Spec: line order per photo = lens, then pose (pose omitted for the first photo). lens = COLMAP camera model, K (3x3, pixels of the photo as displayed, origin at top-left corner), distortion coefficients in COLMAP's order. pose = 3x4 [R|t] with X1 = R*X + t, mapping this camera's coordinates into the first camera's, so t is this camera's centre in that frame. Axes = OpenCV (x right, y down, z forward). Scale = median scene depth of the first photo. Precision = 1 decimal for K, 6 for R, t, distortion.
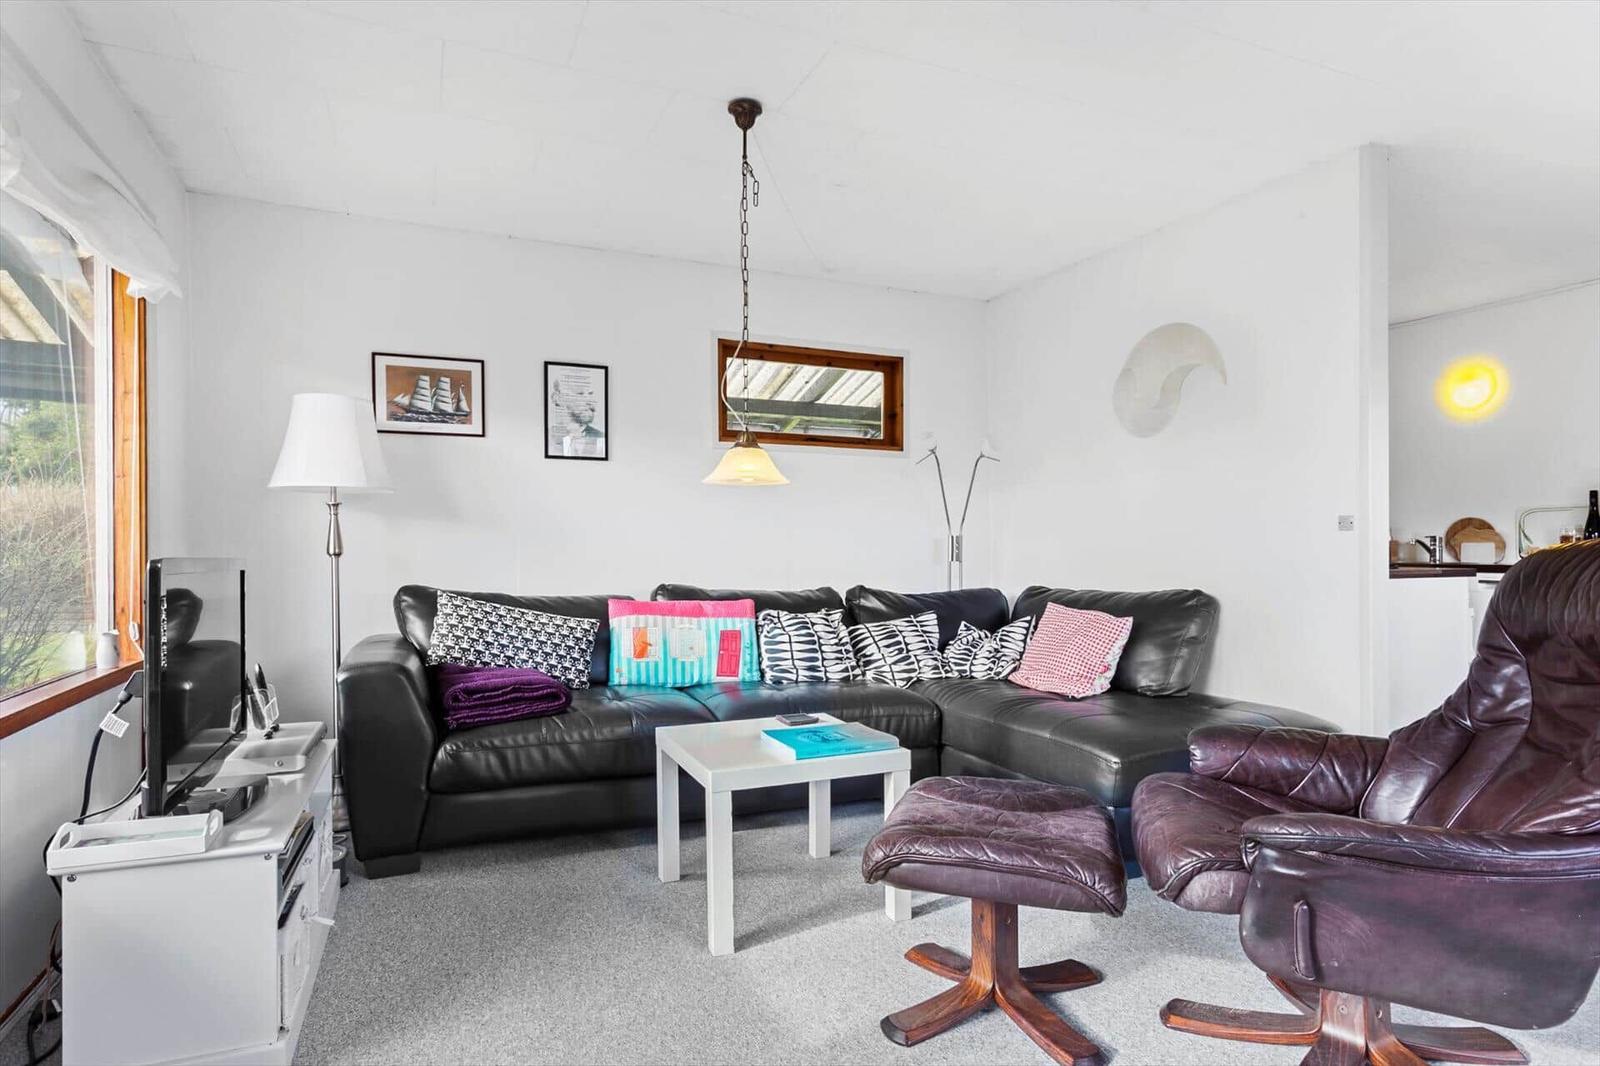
lens RADIAL K [[877.1, 0, 796.7], [0, 877.1, 546.4], [0, 0, 1]] dist [-0.000686, 0.002245]
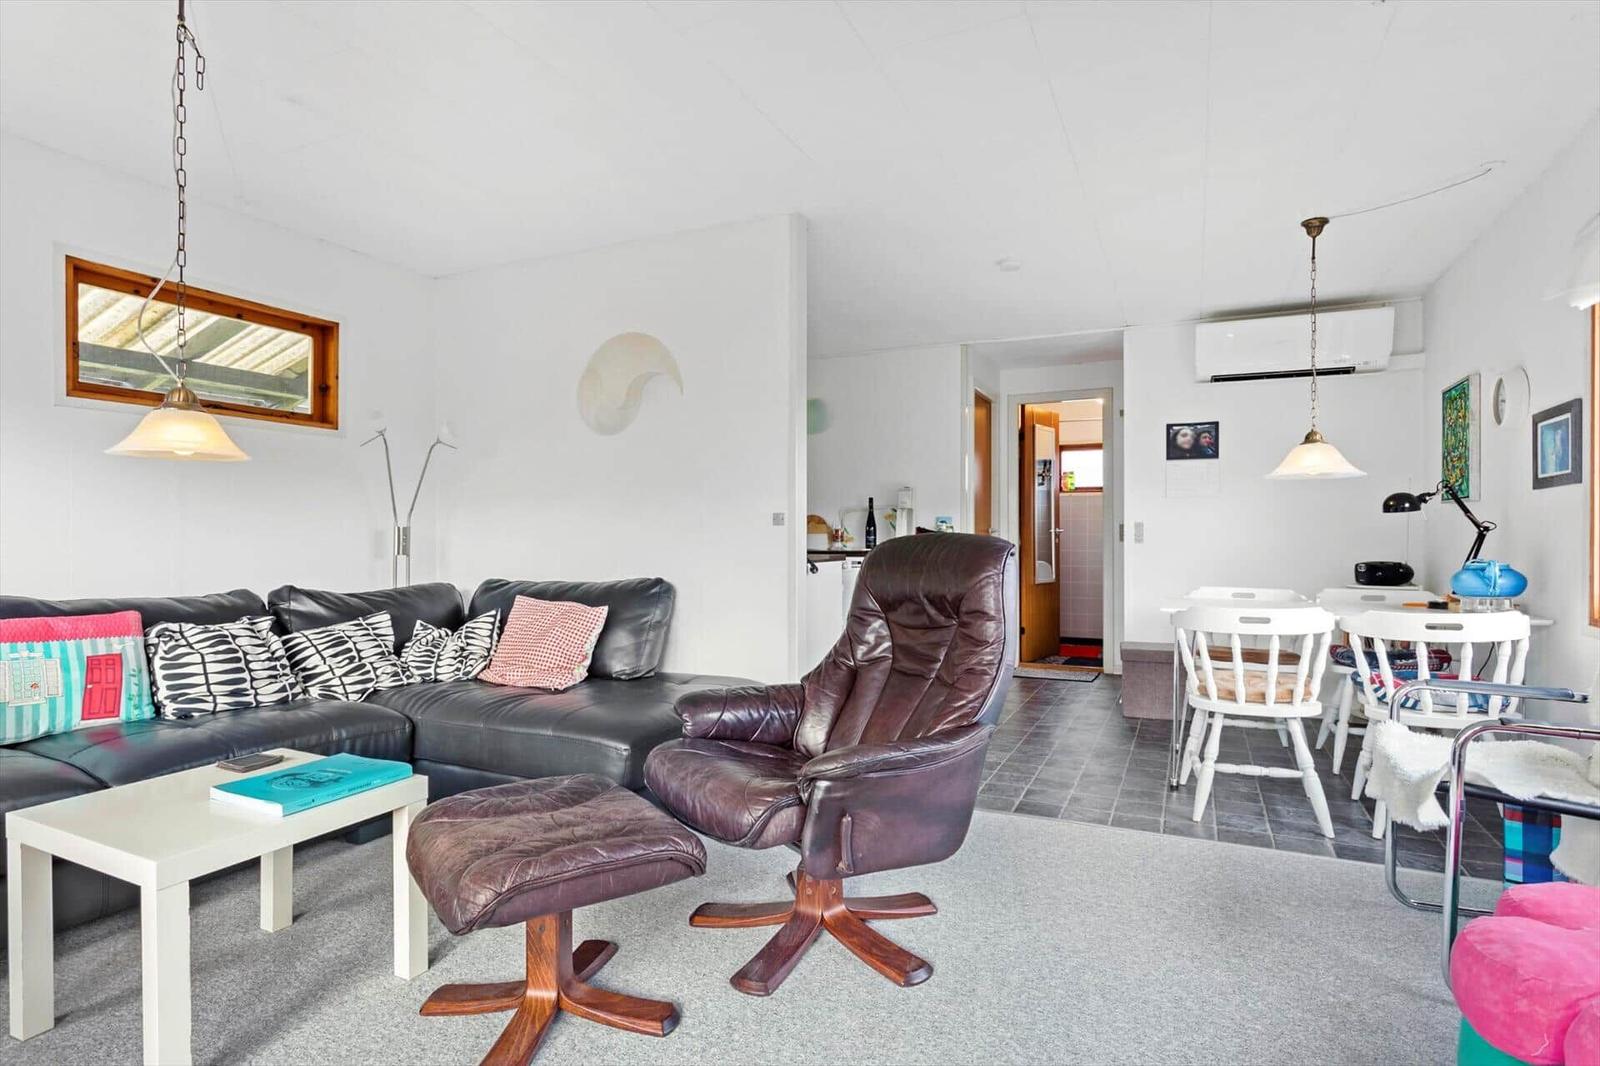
lens RADIAL K [[829.0, 0, 800.0], [0, 829.0, 533.0], [0, 0, 1]] dist [-0.000810, 0.001029]
pose [[0.758394, 0.000827, 0.651795, -0.082509], [0.000837, 0.999997, -0.002242, -0.004245], [-0.651795, 0.002246, 0.758392, 0.088584]]
